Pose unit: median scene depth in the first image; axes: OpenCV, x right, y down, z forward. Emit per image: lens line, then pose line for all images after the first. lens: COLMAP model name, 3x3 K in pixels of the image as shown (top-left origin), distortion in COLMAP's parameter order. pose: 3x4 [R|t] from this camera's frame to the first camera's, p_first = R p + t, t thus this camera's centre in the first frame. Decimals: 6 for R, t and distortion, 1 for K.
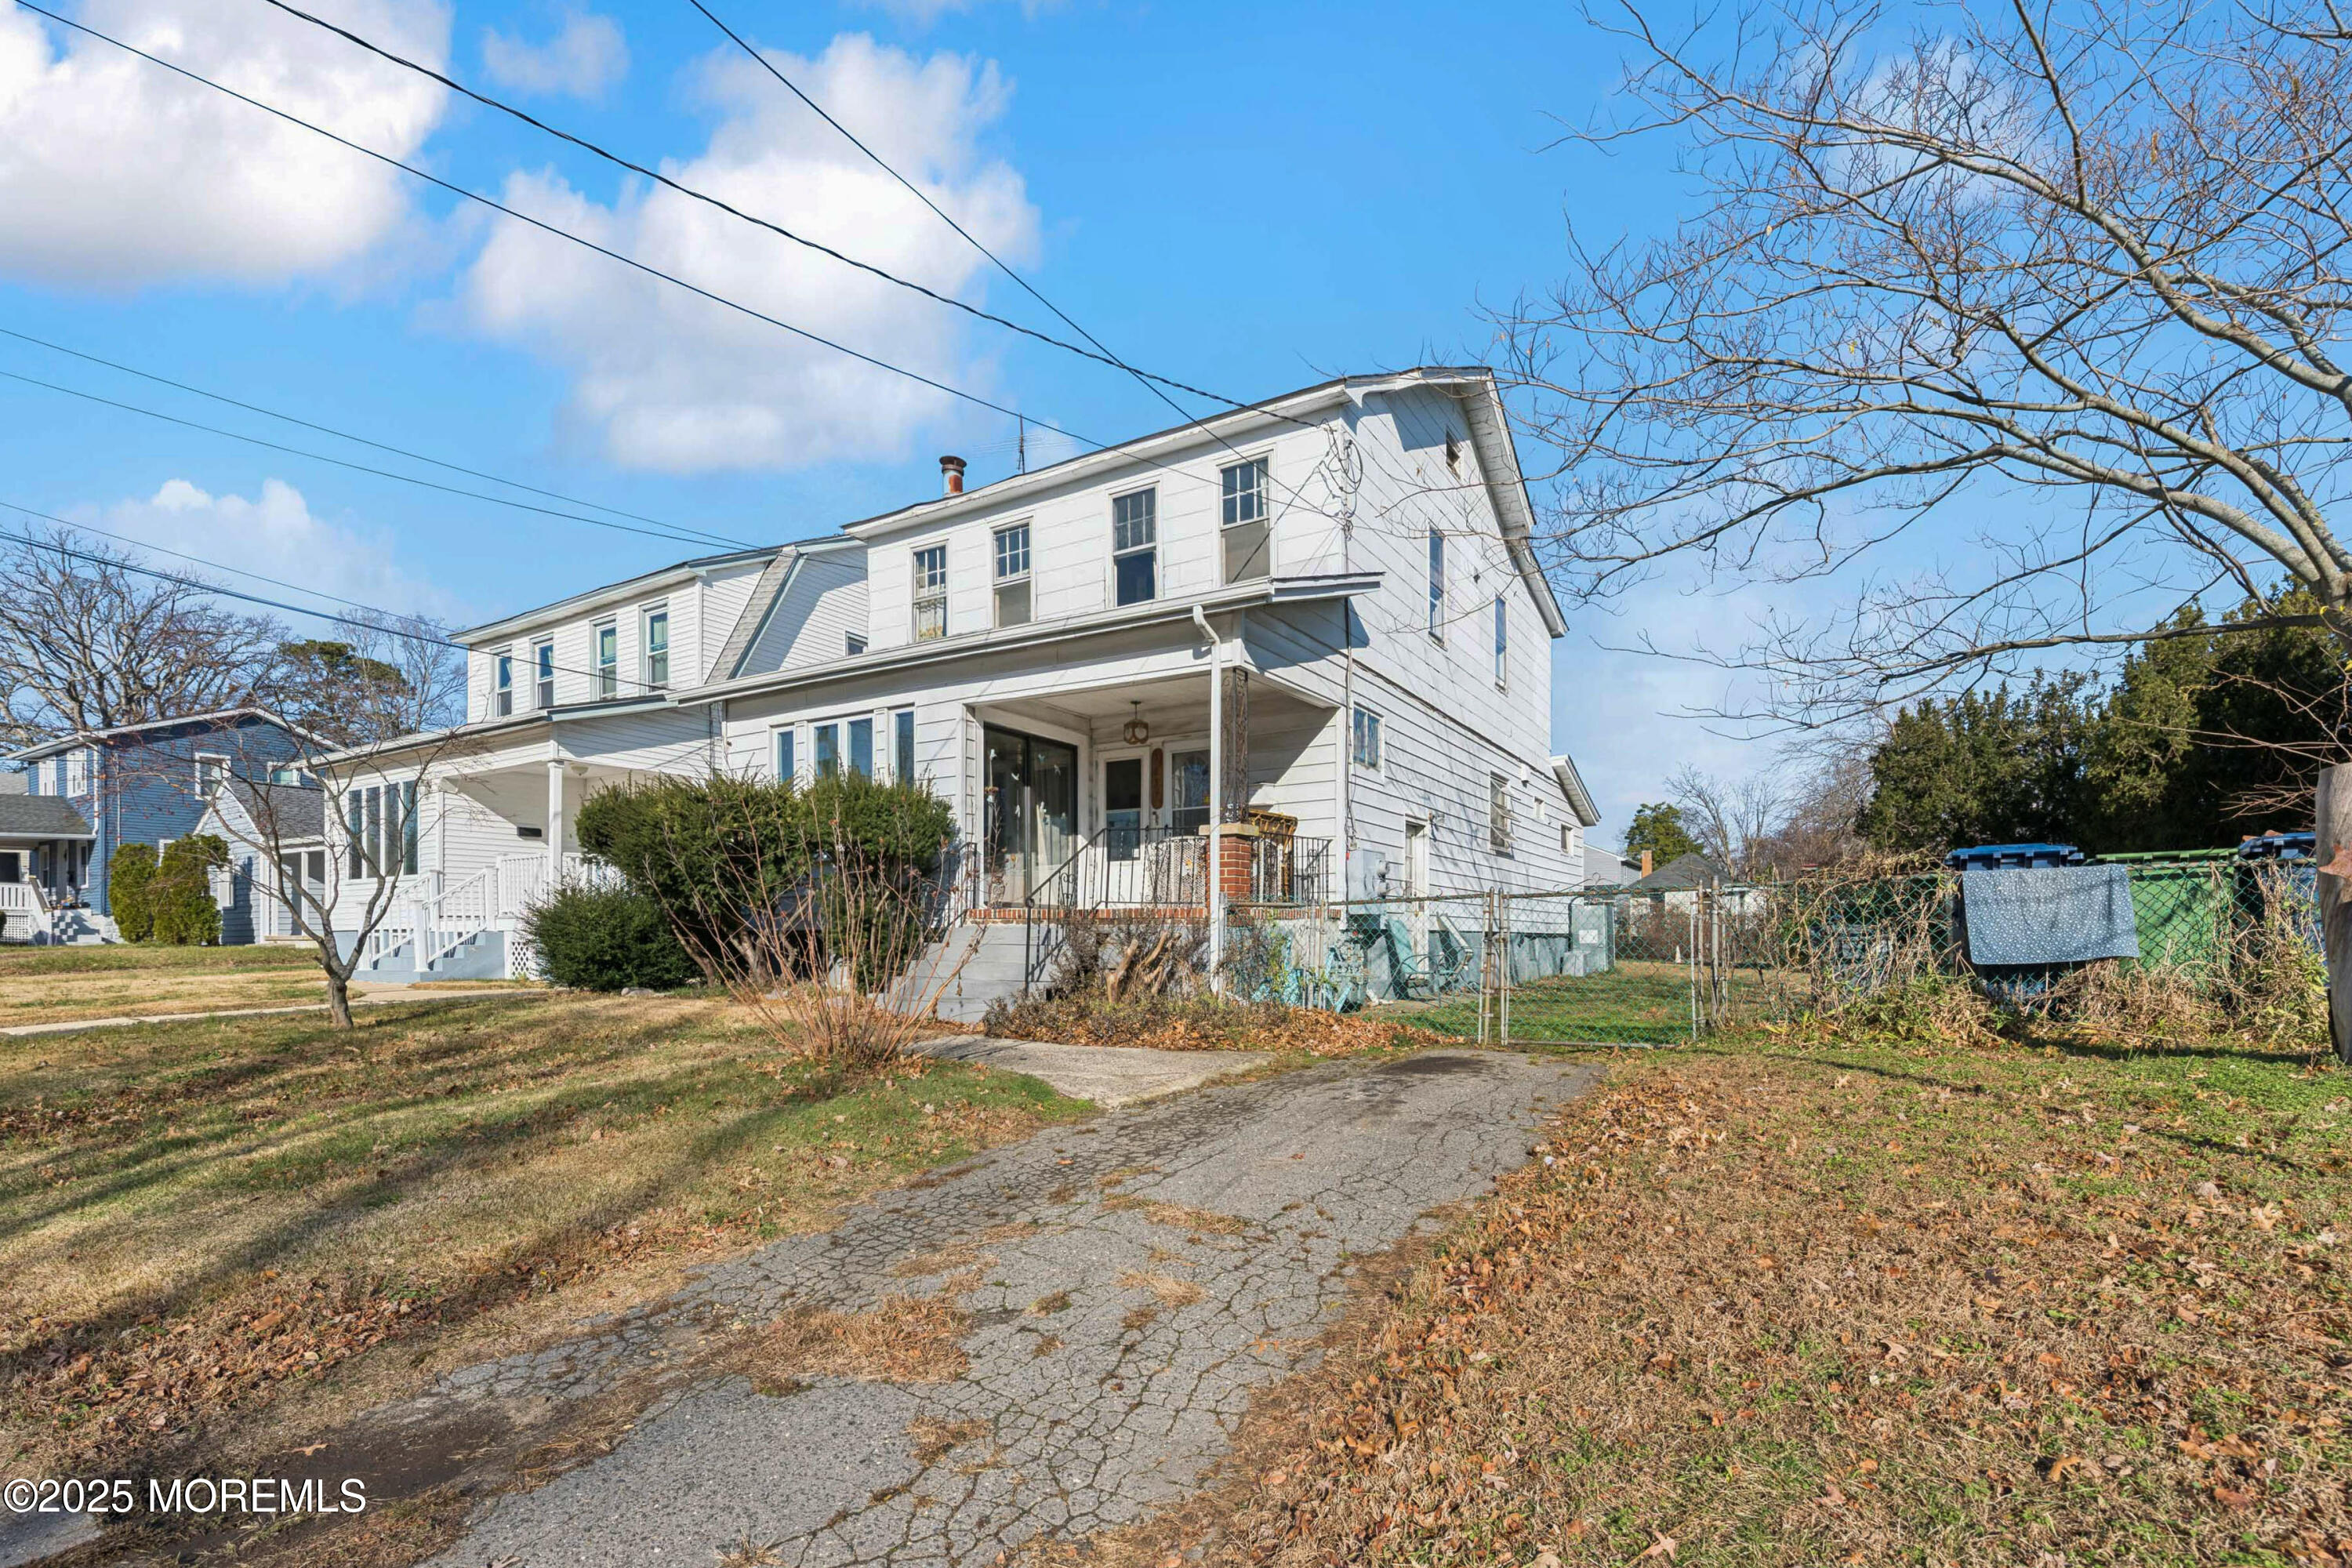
lens RADIAL K [[1025.9, 0, 1163.4], [0, 1025.9, 790.4], [0, 0, 1]] dist [-0.000602, 0.000090]
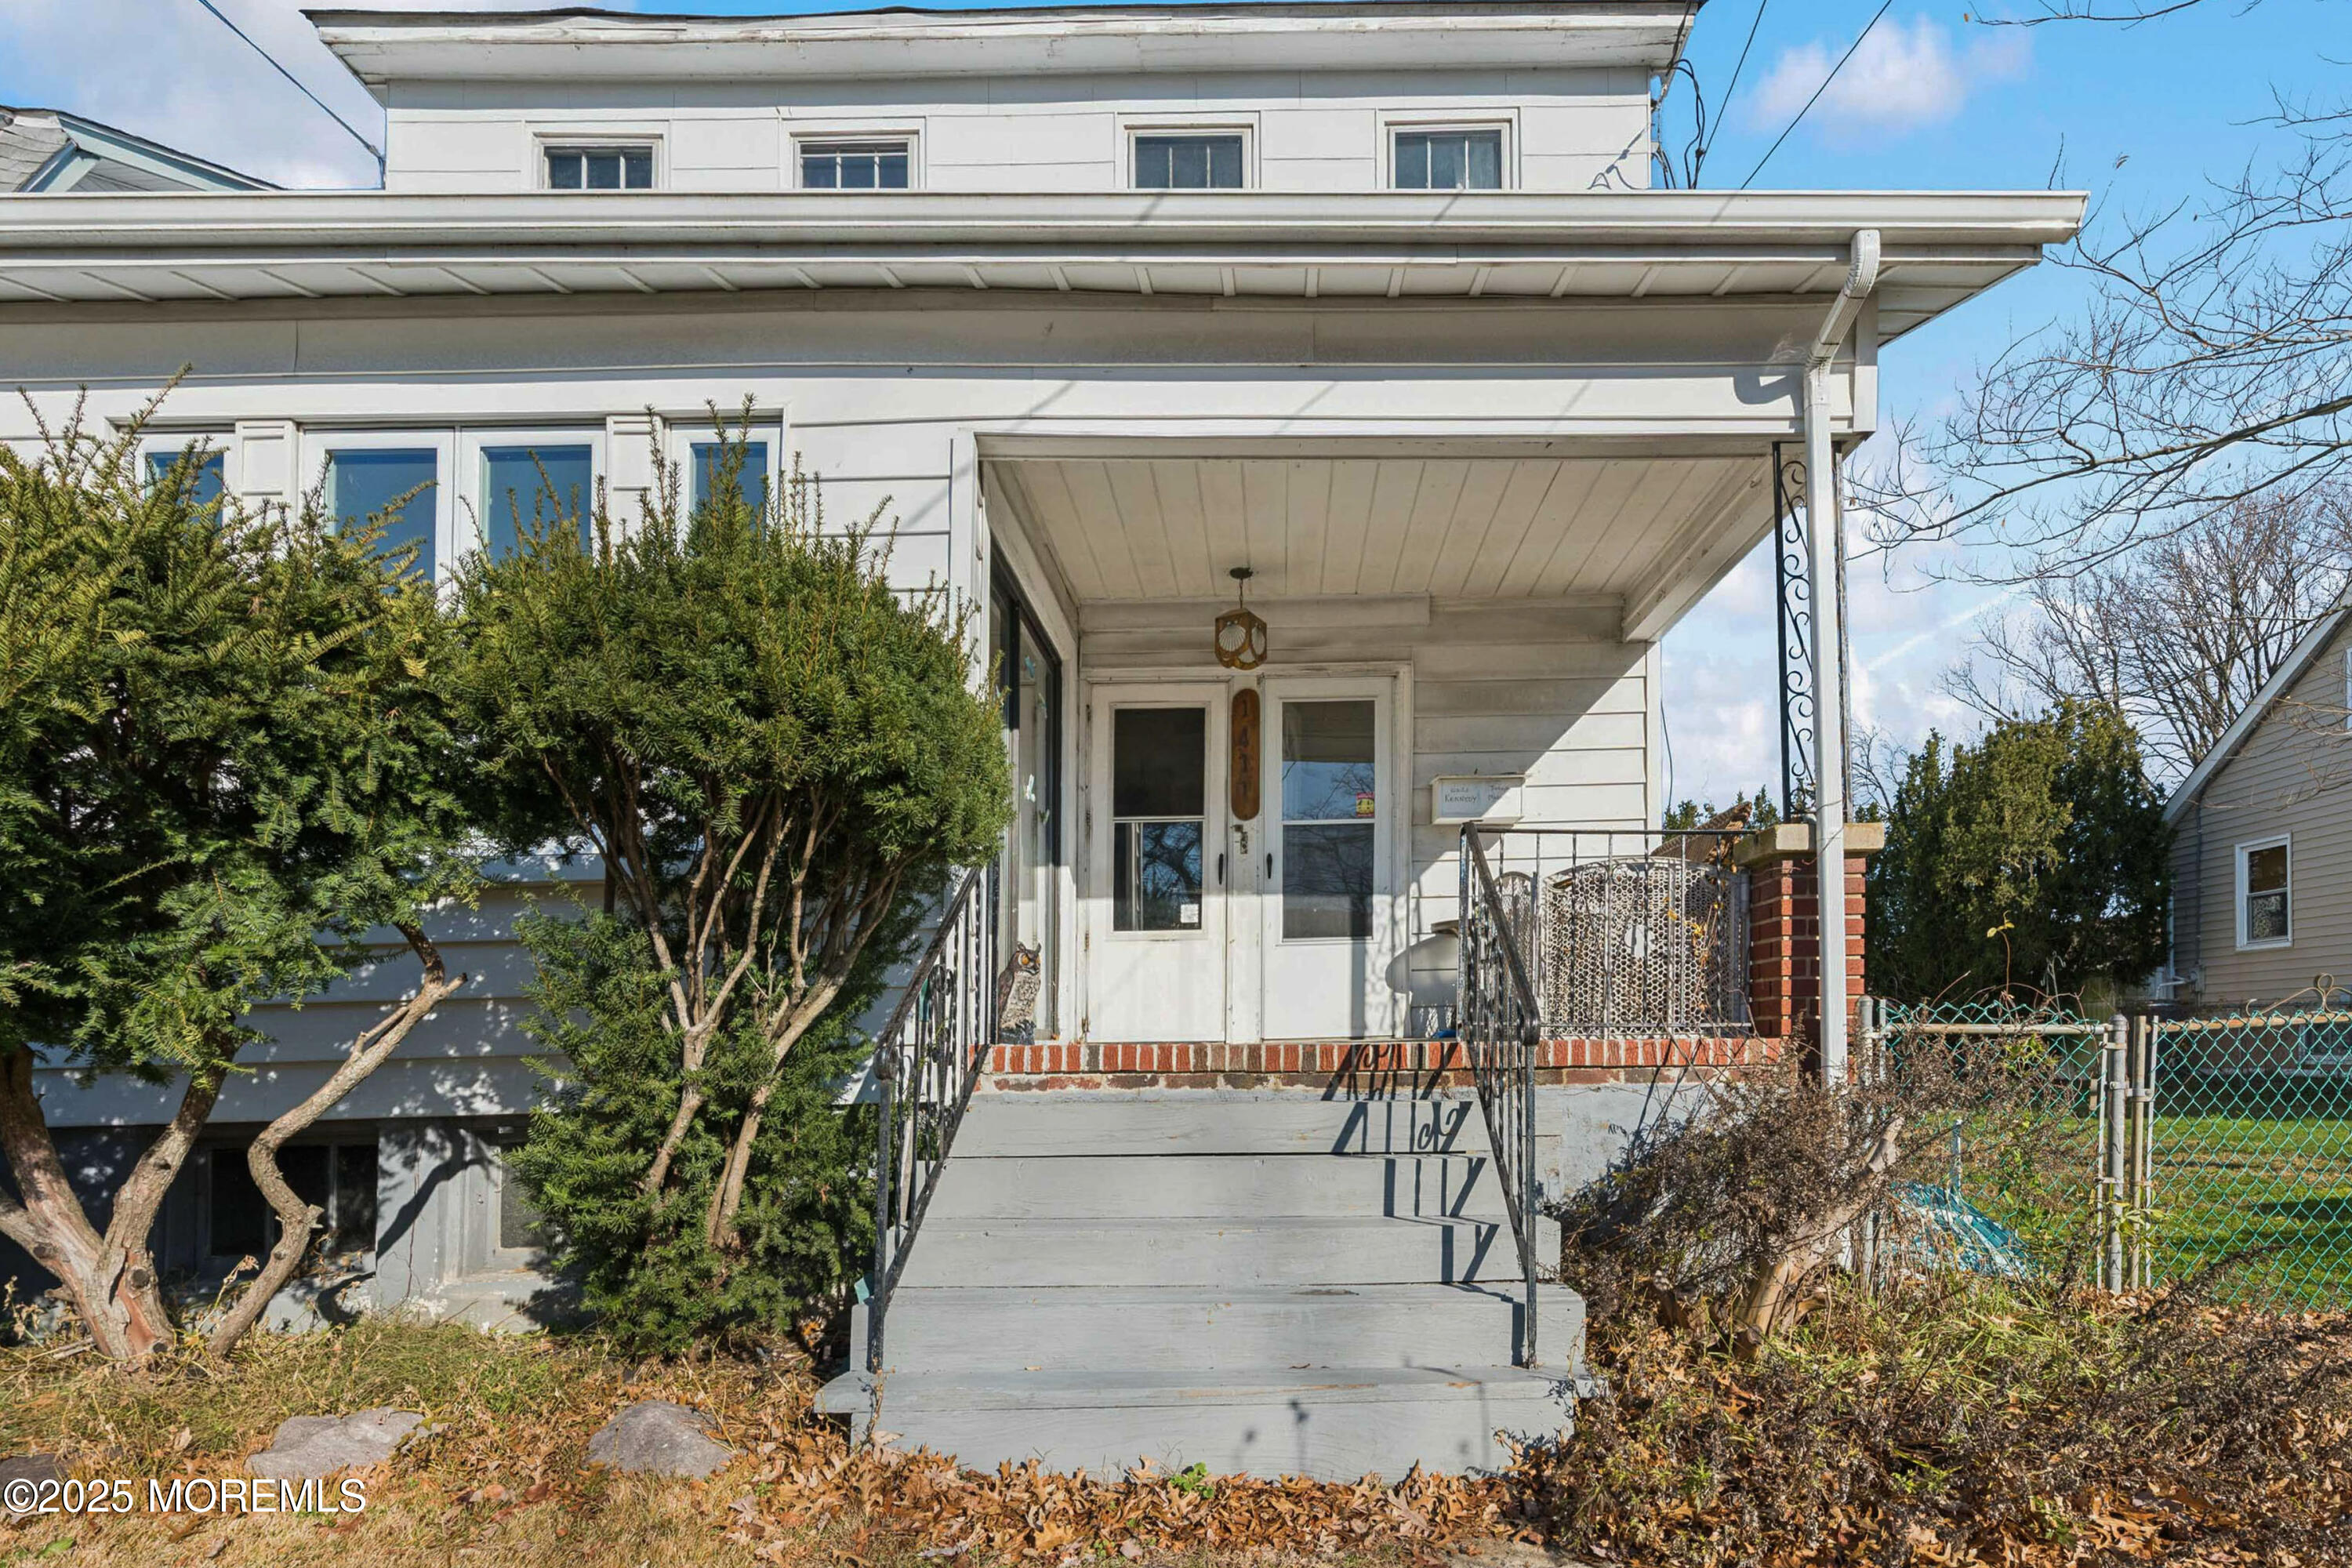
lens RADIAL K [[1025.9, 0, 1163.4], [0, 1025.9, 790.4], [0, 0, 1]] dist [-0.000602, 0.000090]
pose [[0.853291, 0.038888, 0.519983, -0.275898], [-0.051913, 0.998596, 0.010507, 0.001783], [-0.518845, -0.035960, 0.854112, 0.612856]]
